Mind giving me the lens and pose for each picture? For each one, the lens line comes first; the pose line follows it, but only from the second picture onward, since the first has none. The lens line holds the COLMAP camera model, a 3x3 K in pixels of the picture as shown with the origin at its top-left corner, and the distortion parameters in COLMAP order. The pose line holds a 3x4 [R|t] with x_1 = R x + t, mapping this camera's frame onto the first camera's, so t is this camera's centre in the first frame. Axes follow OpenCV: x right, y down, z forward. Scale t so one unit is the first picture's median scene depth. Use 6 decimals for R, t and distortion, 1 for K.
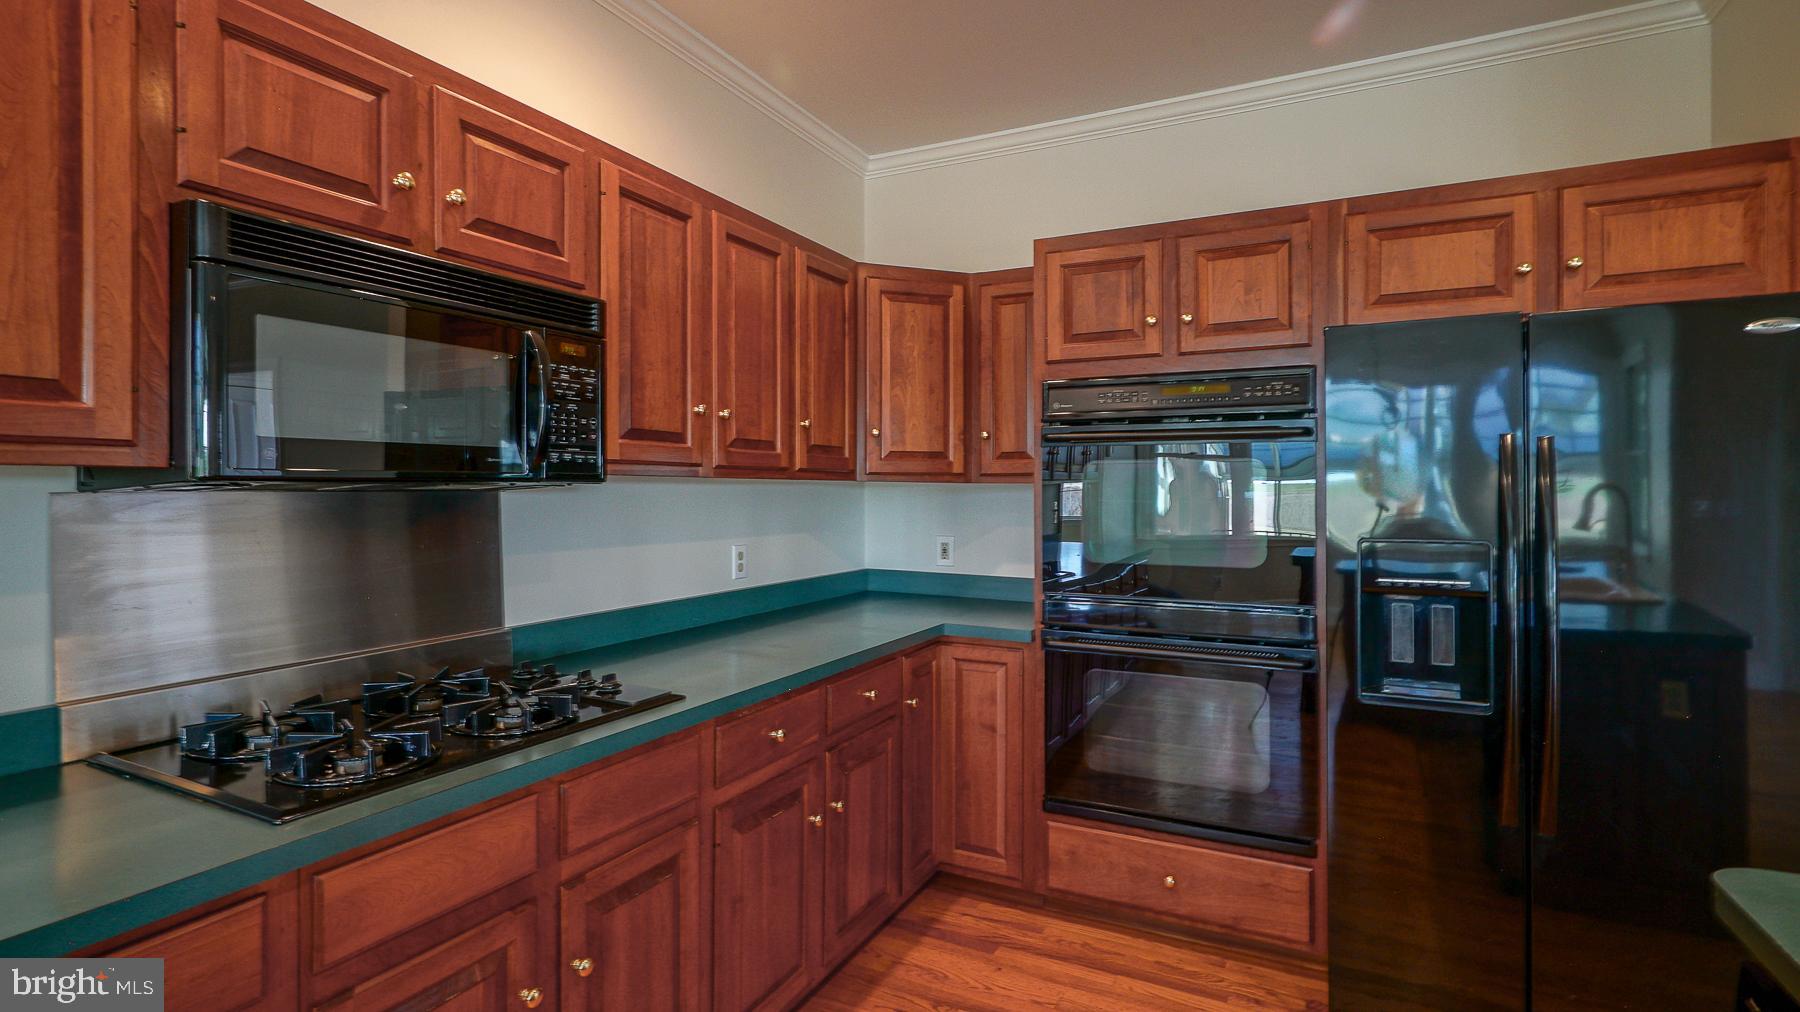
lens RADIAL K [[863.6, 0, 901.6], [0, 863.6, 494.1], [0, 0, 1]] dist [0.001429, 0.000464]
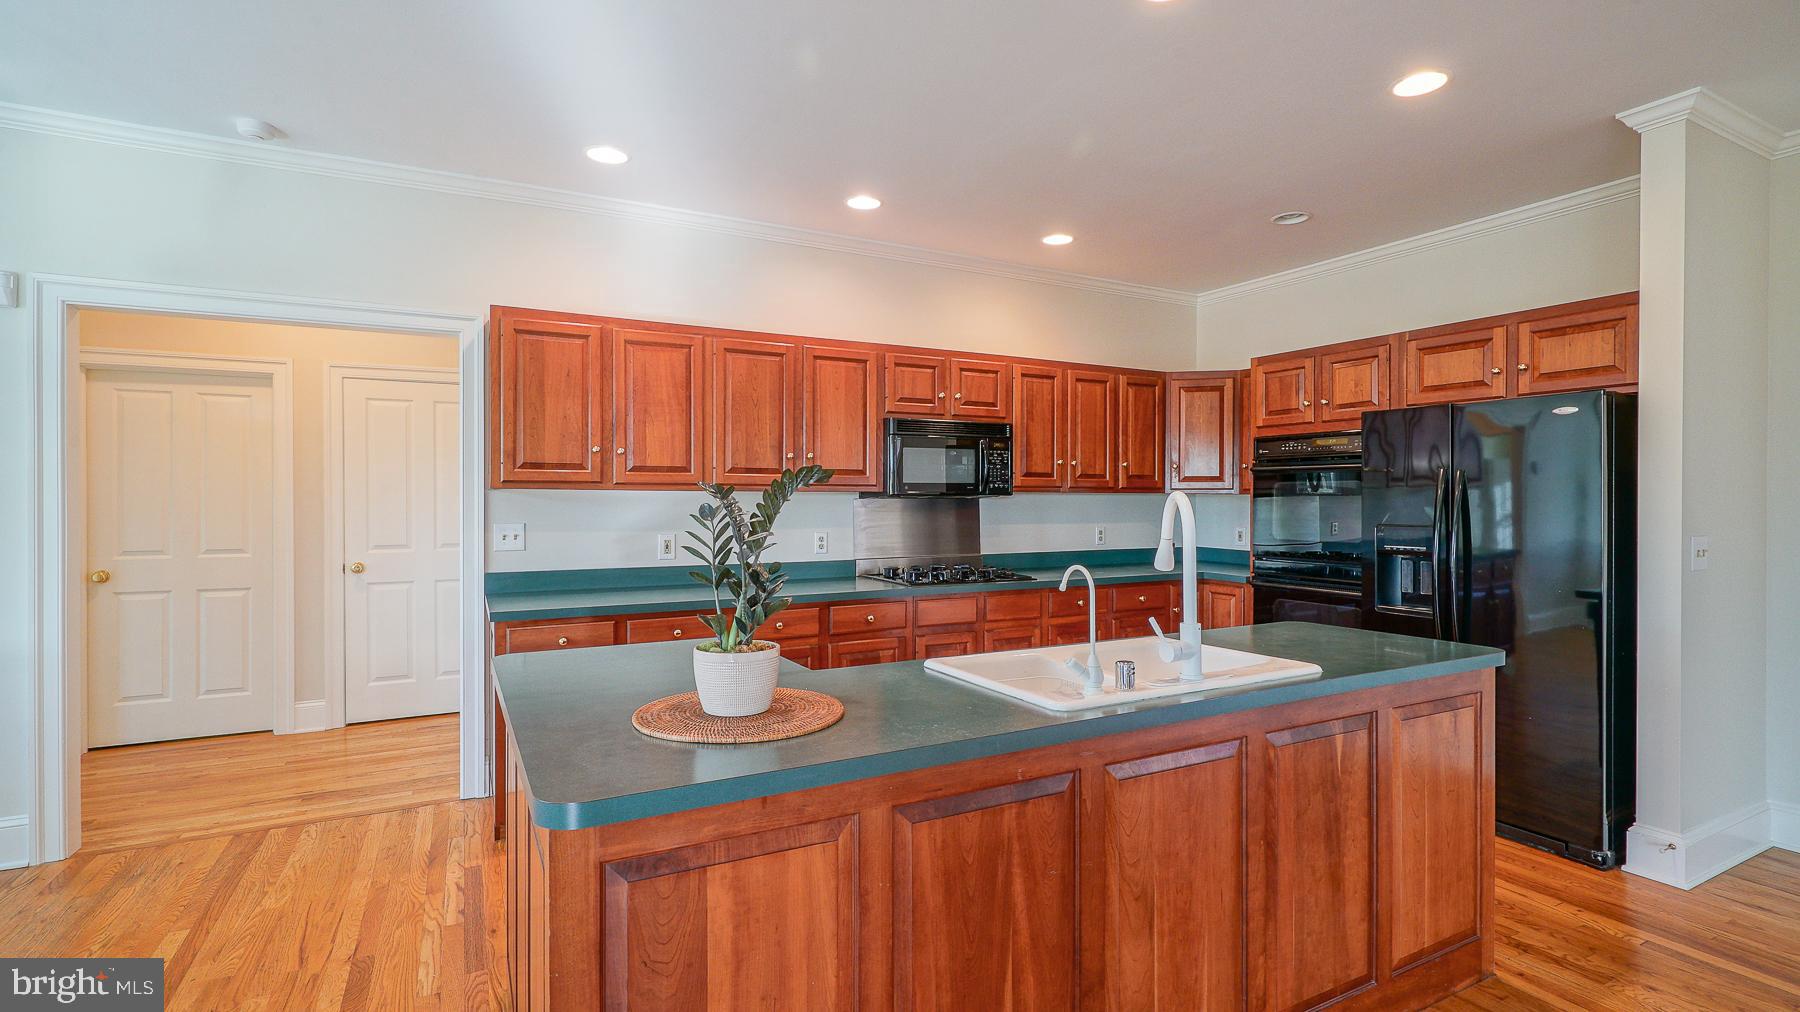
lens RADIAL K [[829.6, 0, 900.0], [0, 829.6, 506.0], [0, 0, 1]] dist [0.001473, 0.001098]
pose [[0.815343, 0.005802, -0.578949, 0.704203], [-0.002940, 0.999978, 0.005880, 0.003689], [0.578971, -0.003092, 0.815342, -1.034950]]
